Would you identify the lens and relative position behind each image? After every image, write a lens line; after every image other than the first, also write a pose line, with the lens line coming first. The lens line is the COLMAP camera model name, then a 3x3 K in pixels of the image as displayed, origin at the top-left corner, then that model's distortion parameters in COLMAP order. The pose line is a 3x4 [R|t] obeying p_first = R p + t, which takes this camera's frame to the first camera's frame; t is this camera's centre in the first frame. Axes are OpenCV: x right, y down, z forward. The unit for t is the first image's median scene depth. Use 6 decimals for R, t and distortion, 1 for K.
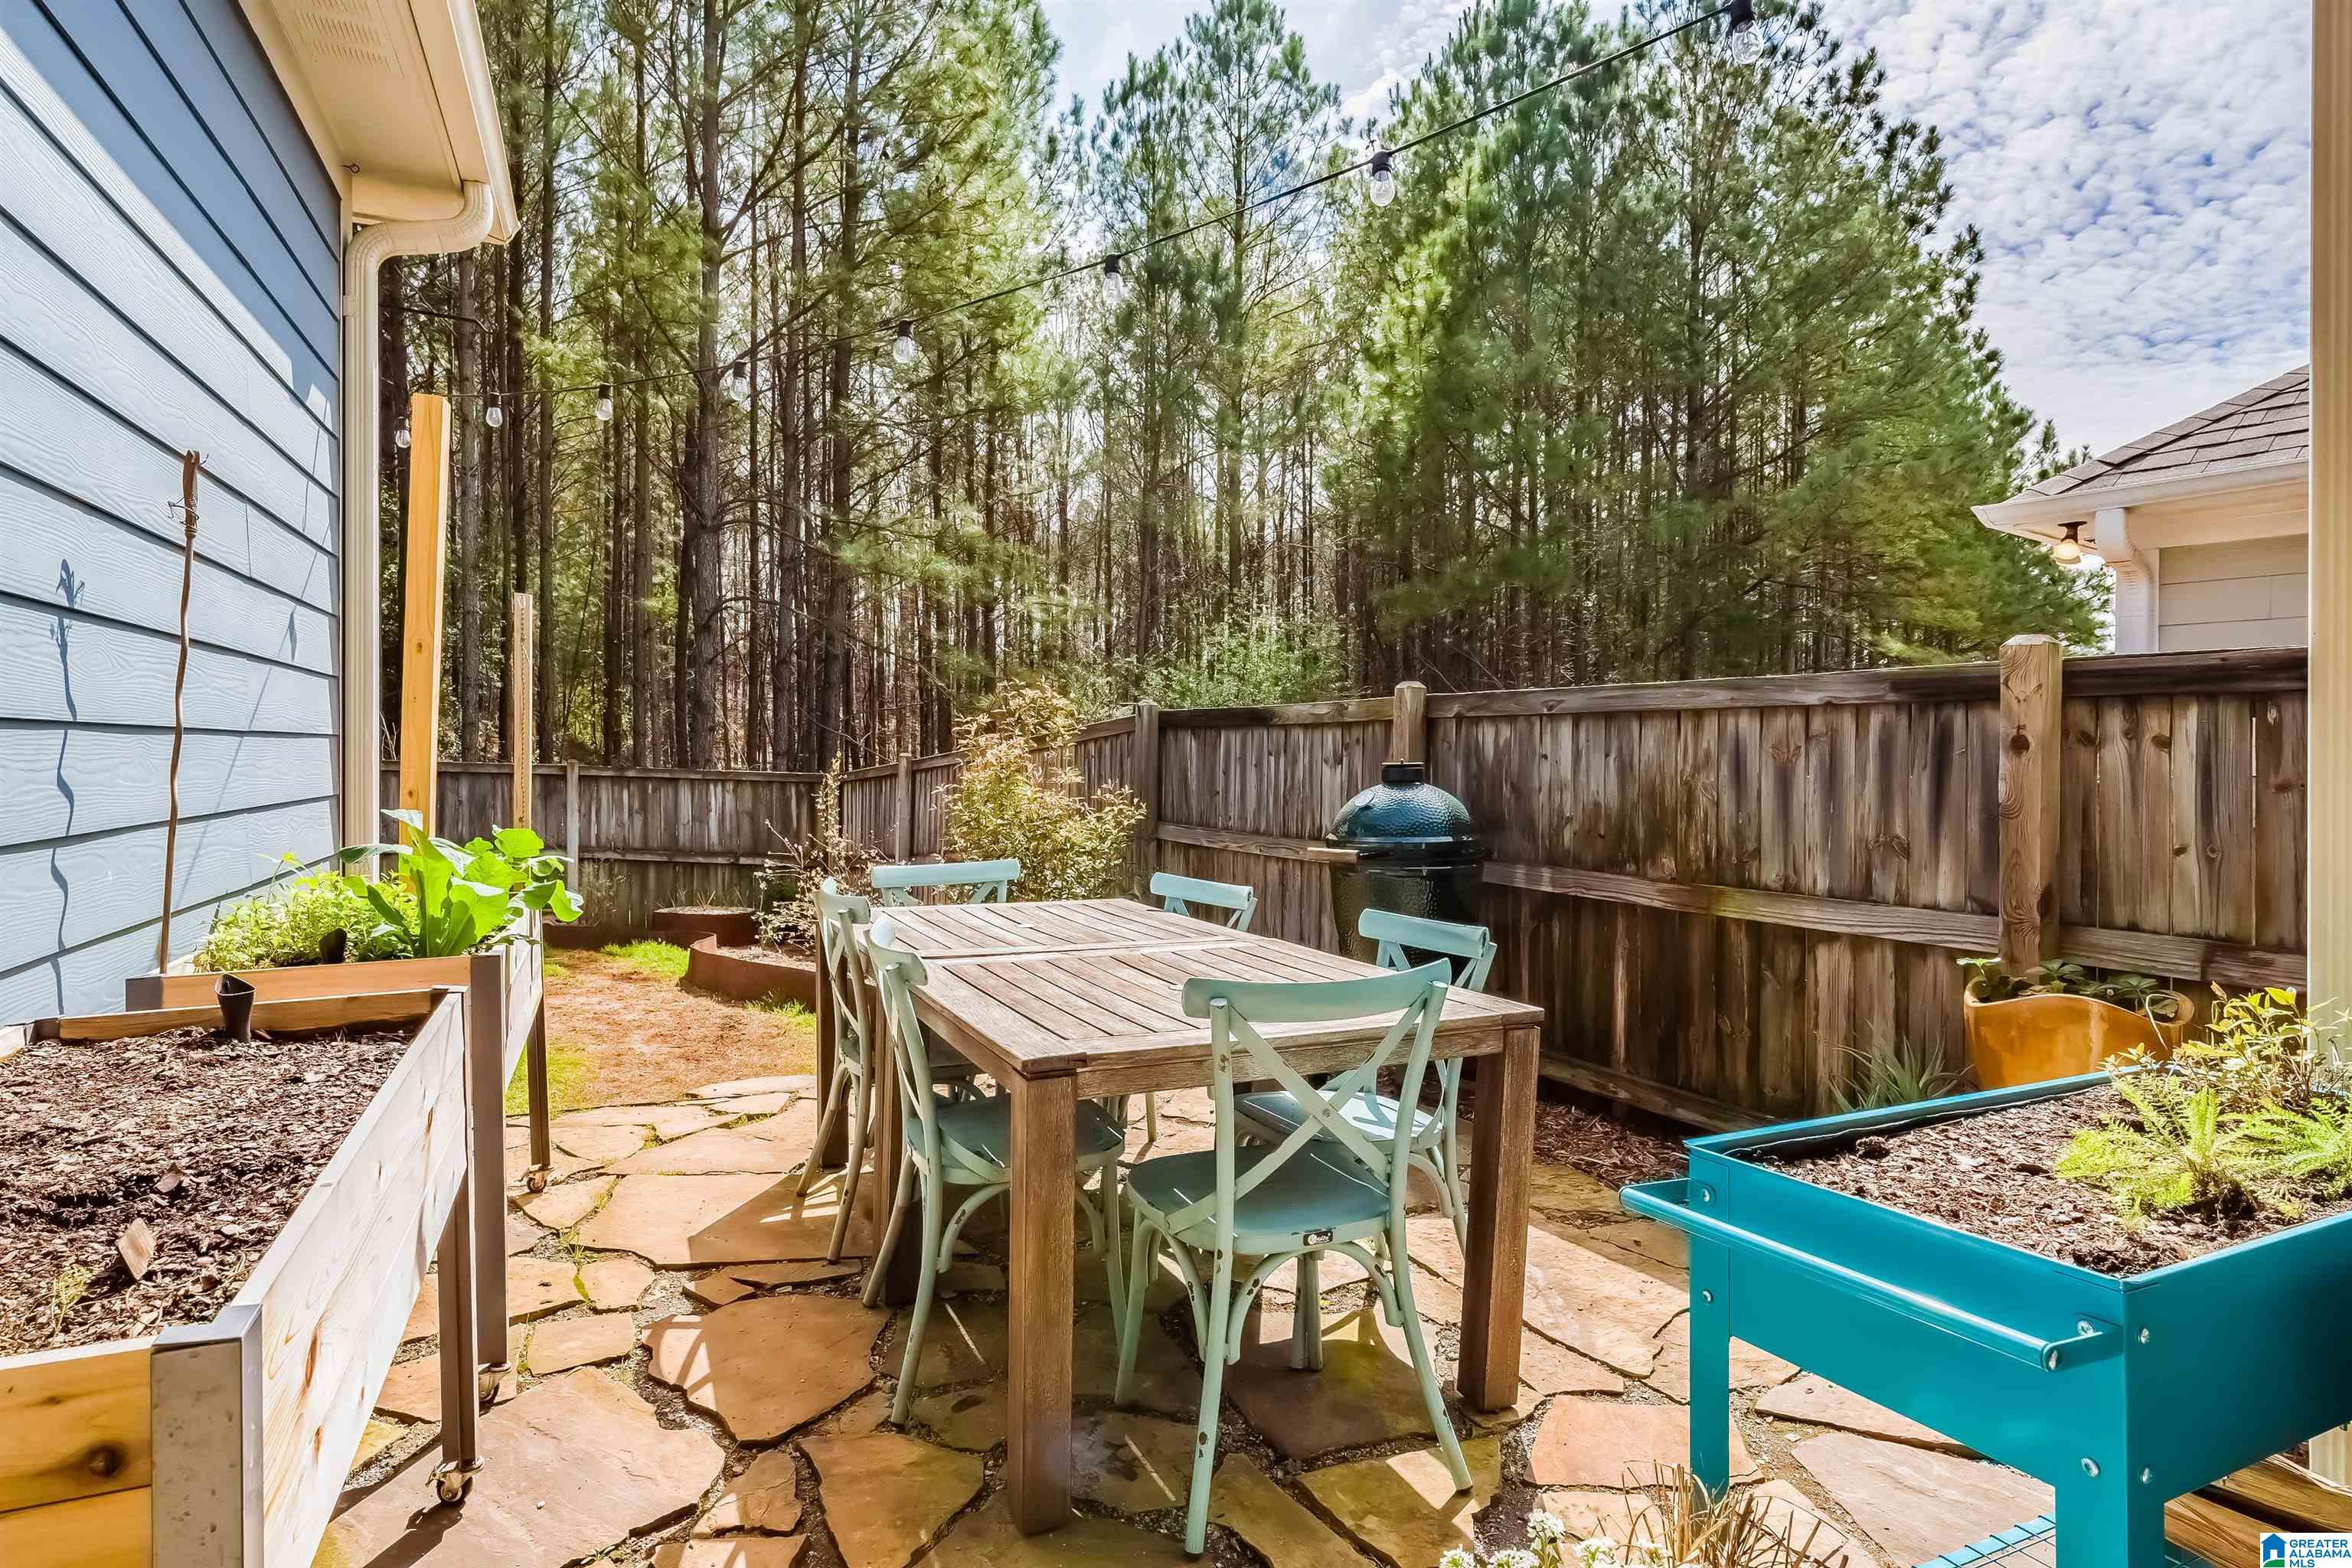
lens RADIAL K [[1186.8, 0, 1176.0], [0, 1186.8, 778.4], [0, 0, 1]] dist [0.002044, 0.000030]
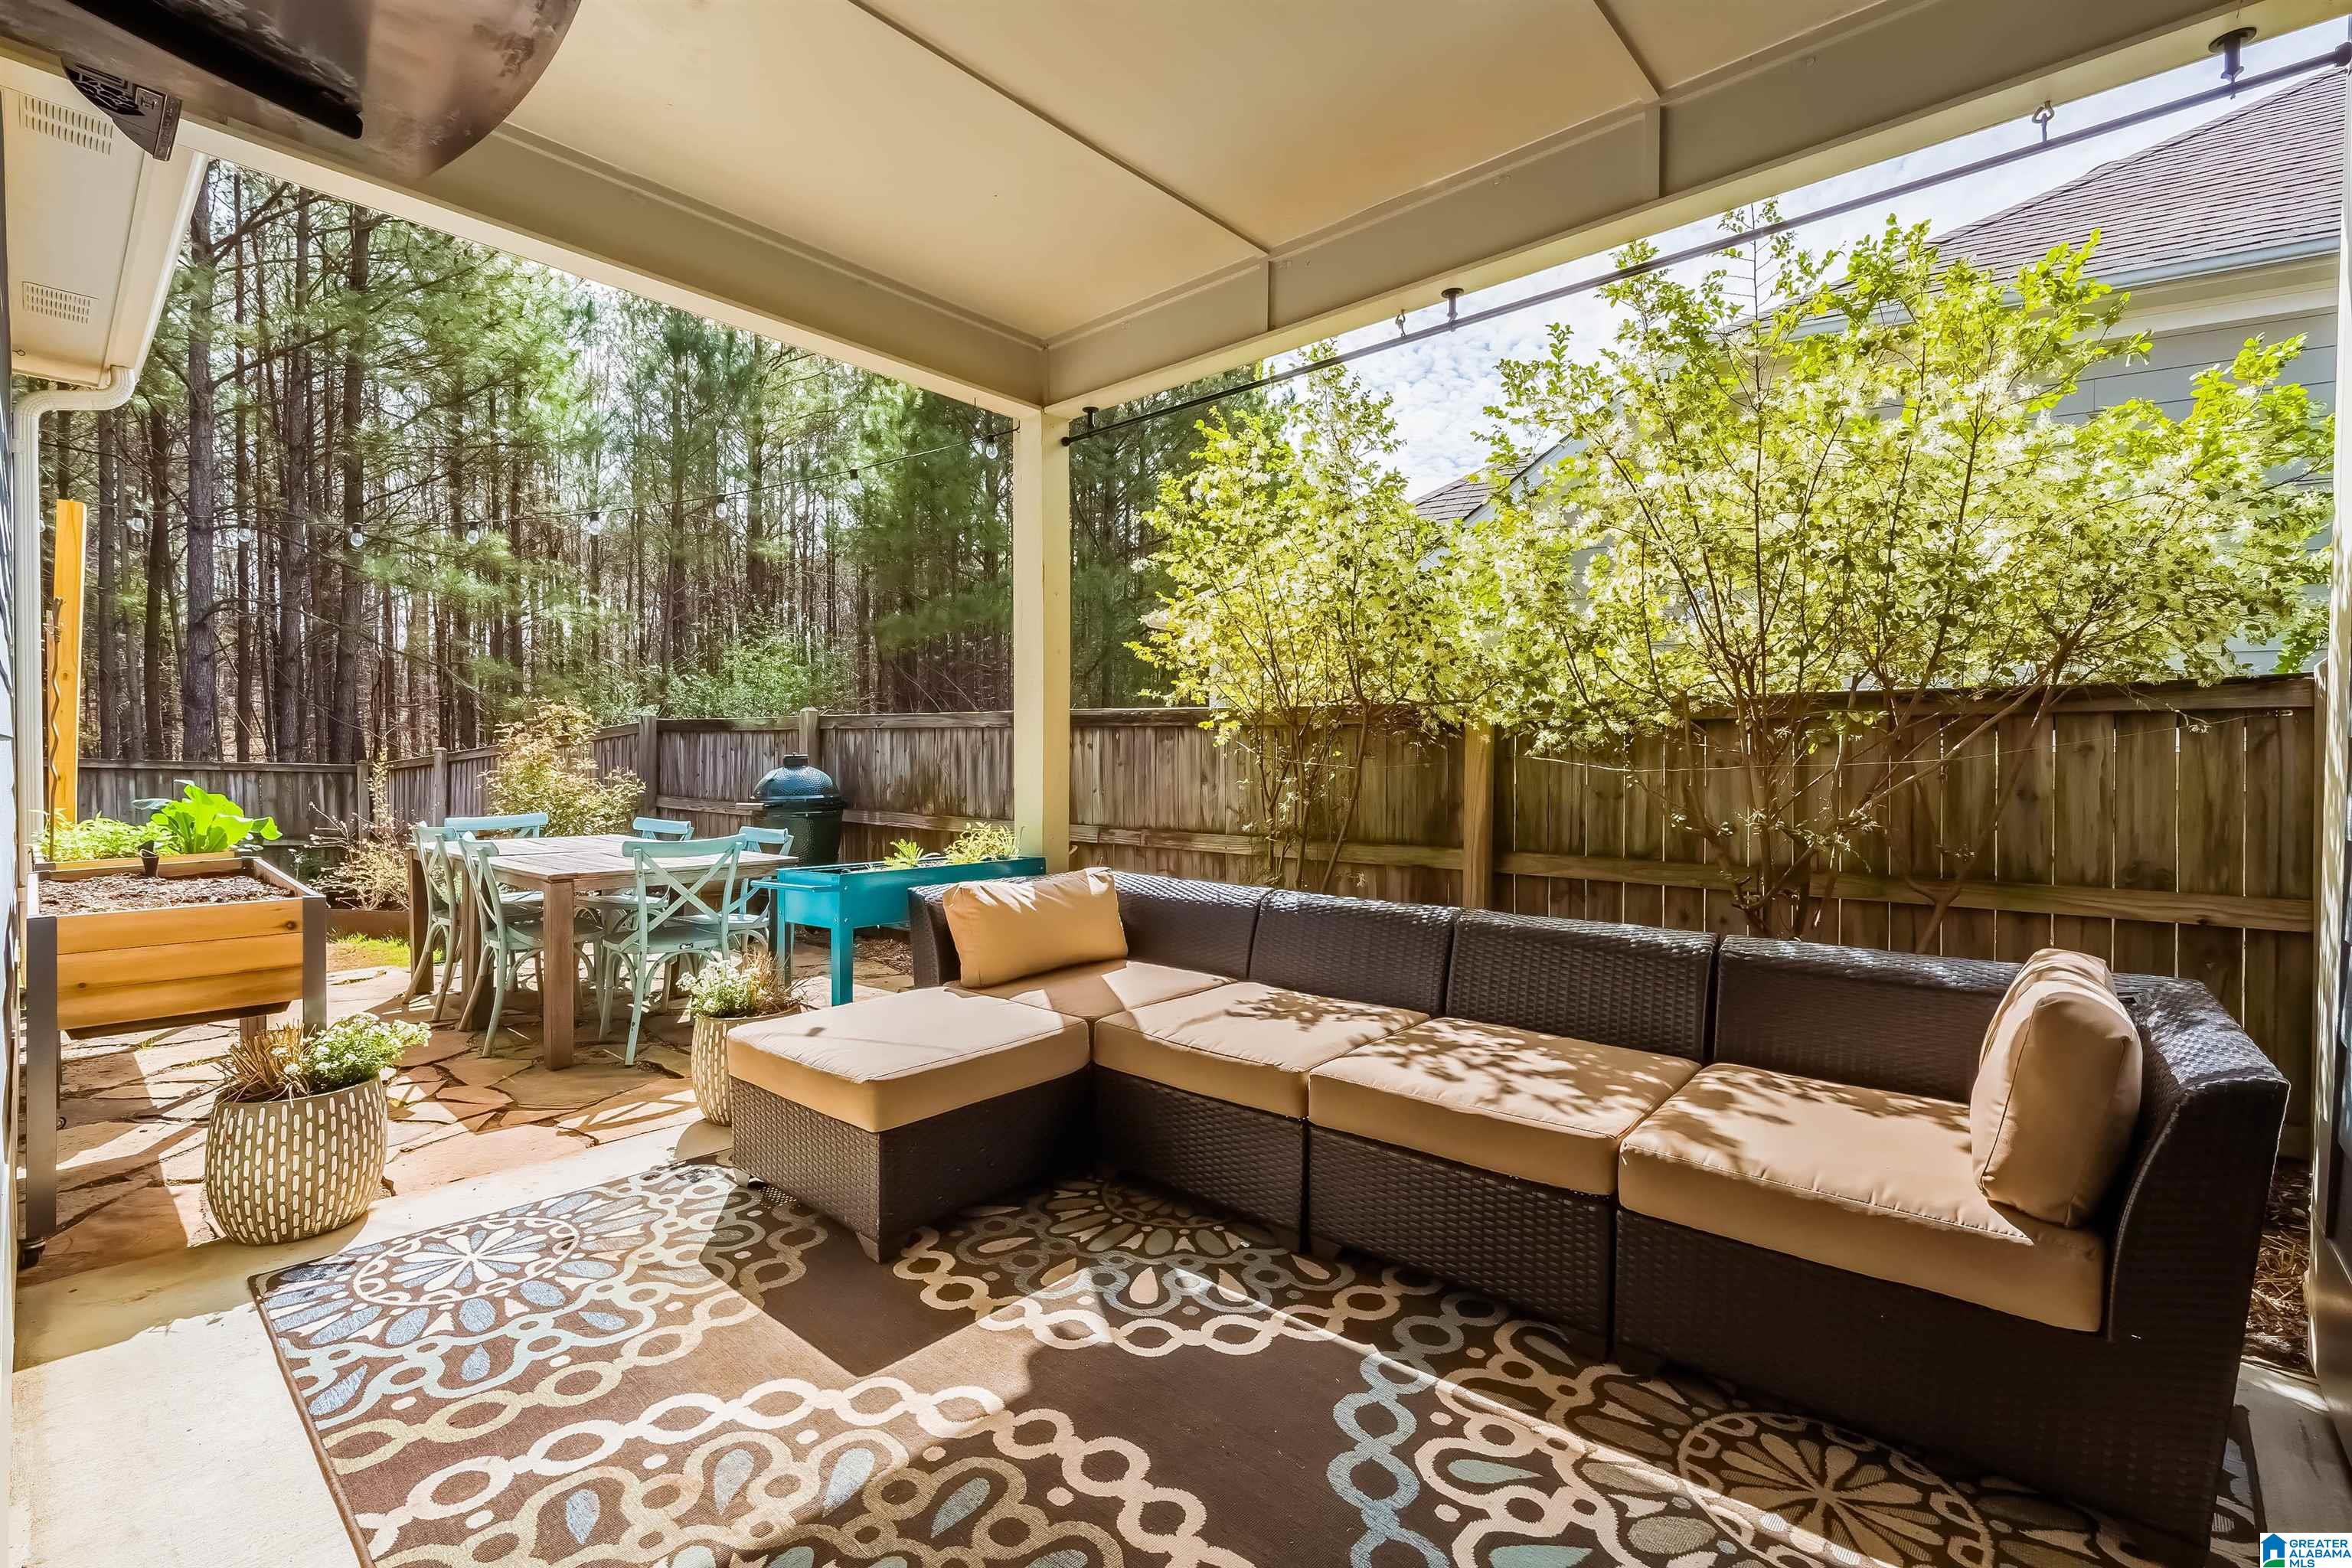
lens RADIAL K [[1054.3, 0, 1173.5], [0, 1054.3, 774.2], [0, 0, 1]] dist [-0.002247, 0.000054]
pose [[0.919568, -0.008600, 0.392837, 0.063959], [0.006416, 0.999956, 0.006873, 0.006011], [-0.392878, -0.003800, 0.919583, -0.472888]]
